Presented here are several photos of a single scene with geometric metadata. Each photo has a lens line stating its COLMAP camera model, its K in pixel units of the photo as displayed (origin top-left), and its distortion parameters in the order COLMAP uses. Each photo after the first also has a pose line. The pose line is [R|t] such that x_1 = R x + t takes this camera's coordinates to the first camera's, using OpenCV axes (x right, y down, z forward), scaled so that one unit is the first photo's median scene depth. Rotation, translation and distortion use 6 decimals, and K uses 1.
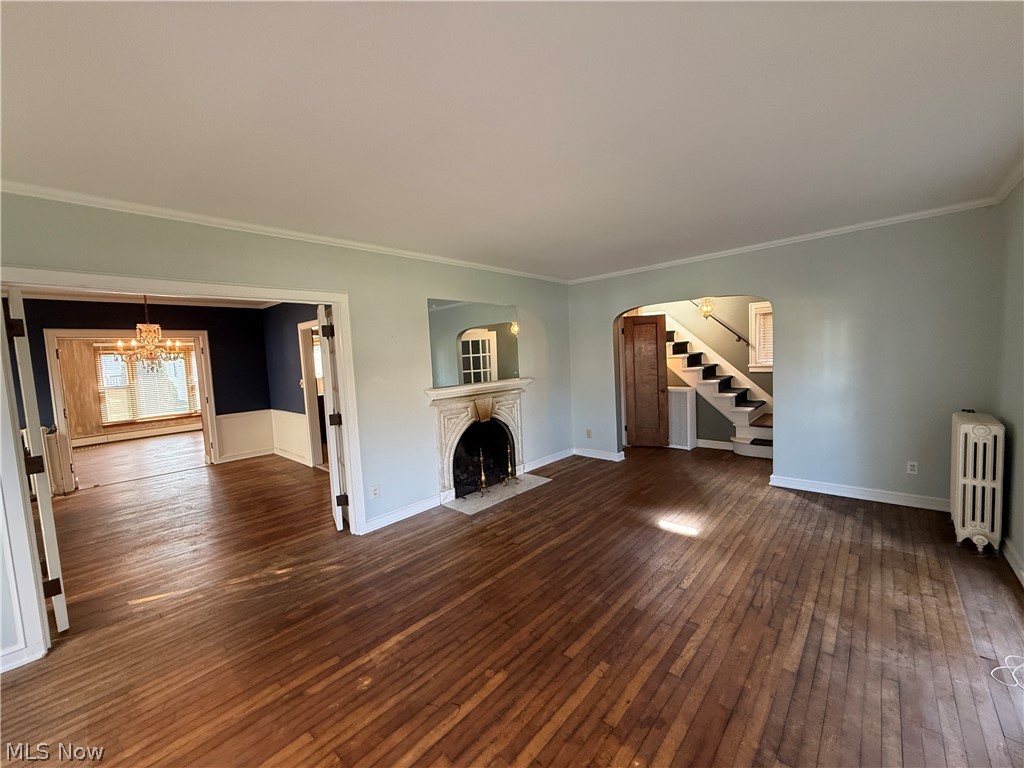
lens RADIAL K [[407.2, 0, 513.5], [0, 407.2, 385.5], [0, 0, 1]] dist [0.003218, 0.000203]
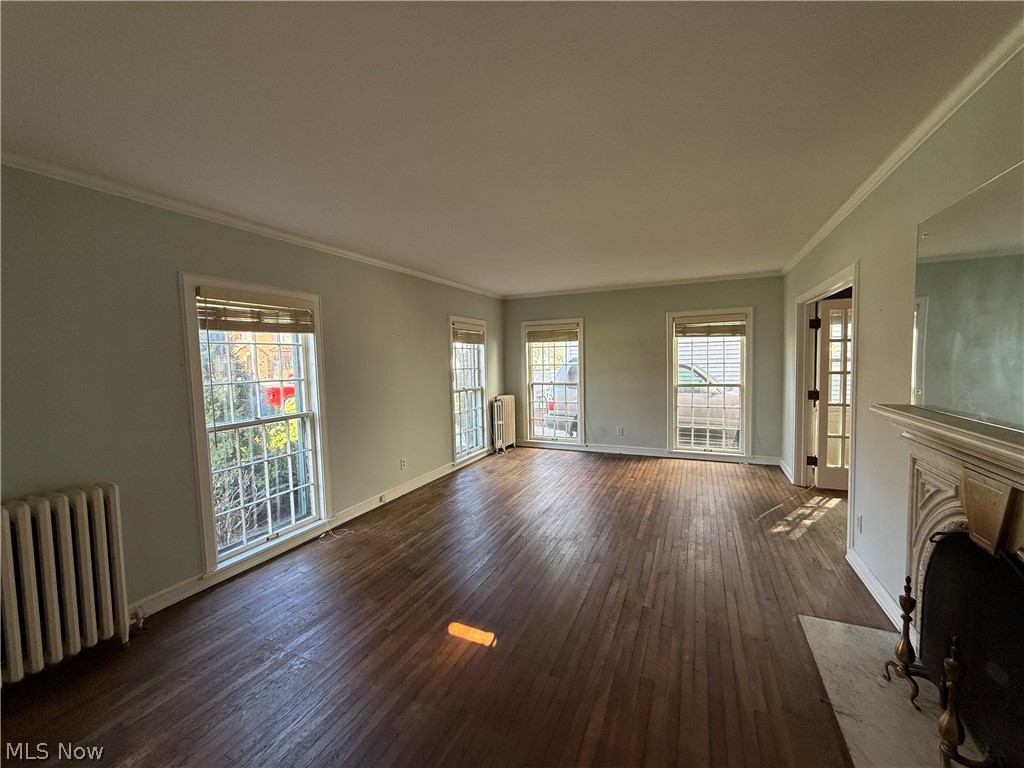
lens RADIAL K [[407.2, 0, 511.9], [0, 407.2, 381.3], [0, 0, 1]] dist [0.003218, 0.000203]
pose [[-0.953040, 0.084647, -0.290776, 0.437083], [0.044707, 0.988948, 0.141361, -0.122074], [0.299528, 0.121723, -0.946291, 1.387363]]
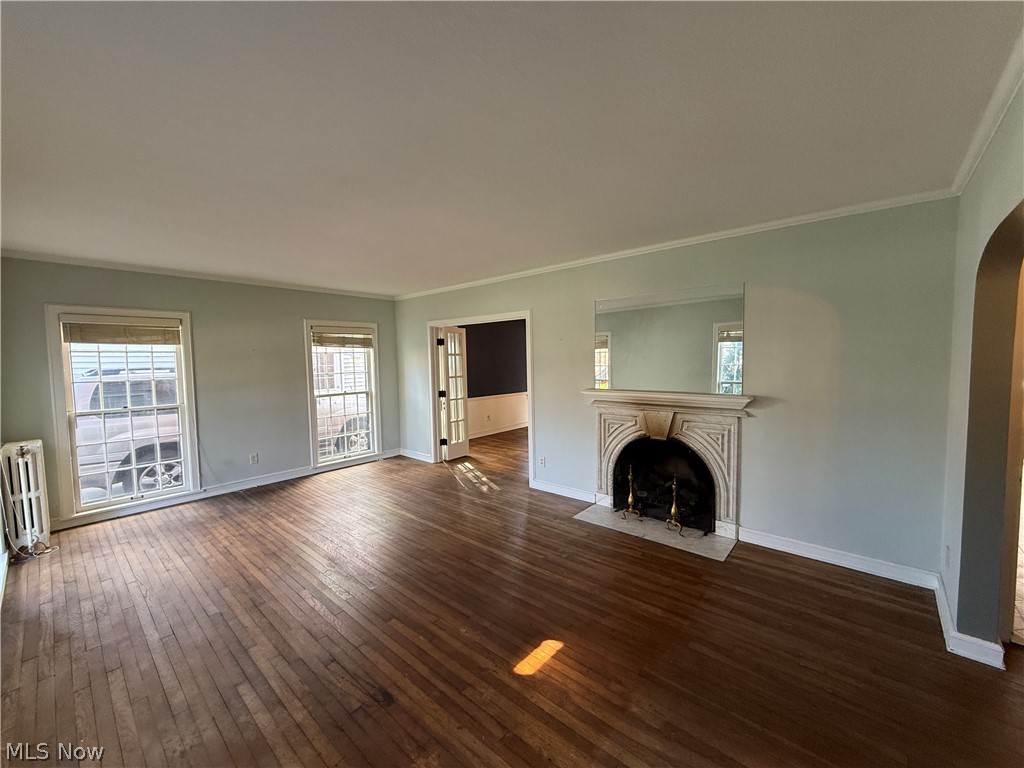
lens RADIAL K [[407.2, 0, 510.2], [0, 407.2, 384.4], [0, 0, 1]] dist [0.003218, 0.000203]
pose [[0.009572, 0.110889, -0.993787, 0.849546], [-0.058673, 0.992182, 0.110144, -0.108781], [0.998231, 0.057254, 0.016004, 0.806433]]
